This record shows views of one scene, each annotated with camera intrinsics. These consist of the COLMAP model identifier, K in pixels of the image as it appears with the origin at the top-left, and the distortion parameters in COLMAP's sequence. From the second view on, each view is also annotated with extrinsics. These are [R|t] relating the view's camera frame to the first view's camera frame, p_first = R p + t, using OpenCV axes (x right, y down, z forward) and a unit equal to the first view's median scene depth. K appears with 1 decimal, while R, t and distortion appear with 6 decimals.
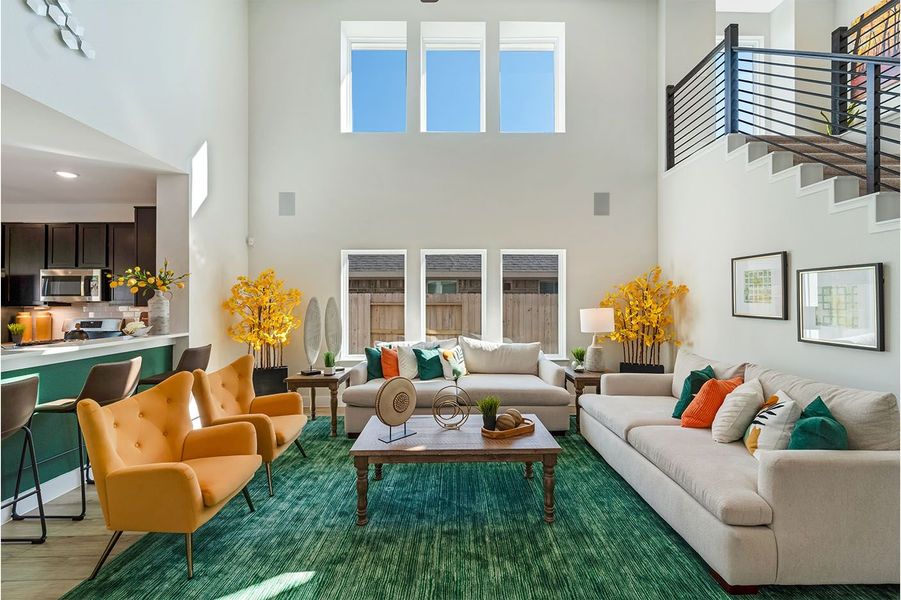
lens RADIAL K [[360.7, 0, 448.9], [0, 360.7, 301.0], [0, 0, 1]] dist [-0.000585, -0.000345]
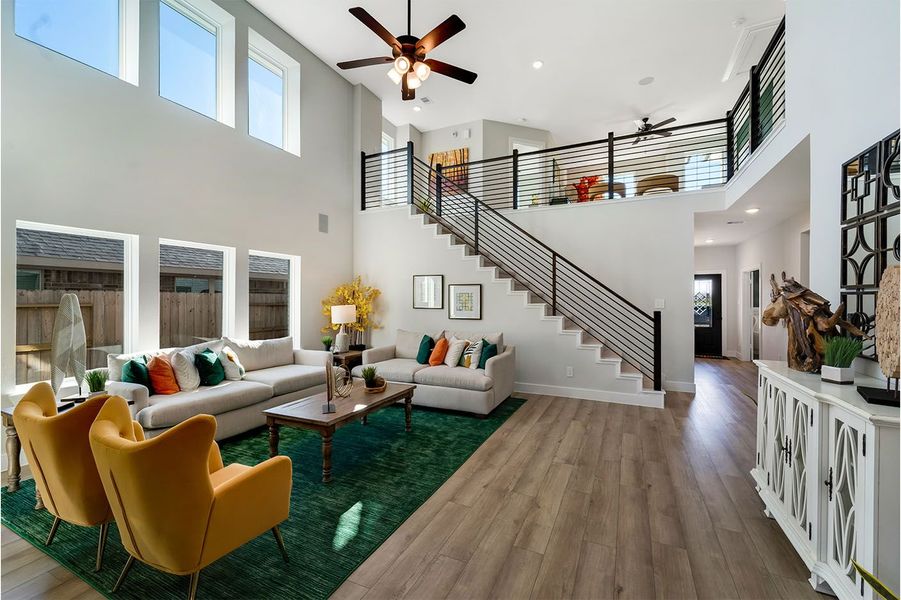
lens RADIAL K [[366.6, 0, 442.8], [0, 366.6, 298.6], [0, 0, 1]] dist [-0.000411, -0.000141]
pose [[0.466127, -0.000744, 0.884718, -0.609184], [0.004046, 0.999991, -0.001291, -0.002216], [-0.884709, 0.004181, 0.466125, 0.035592]]
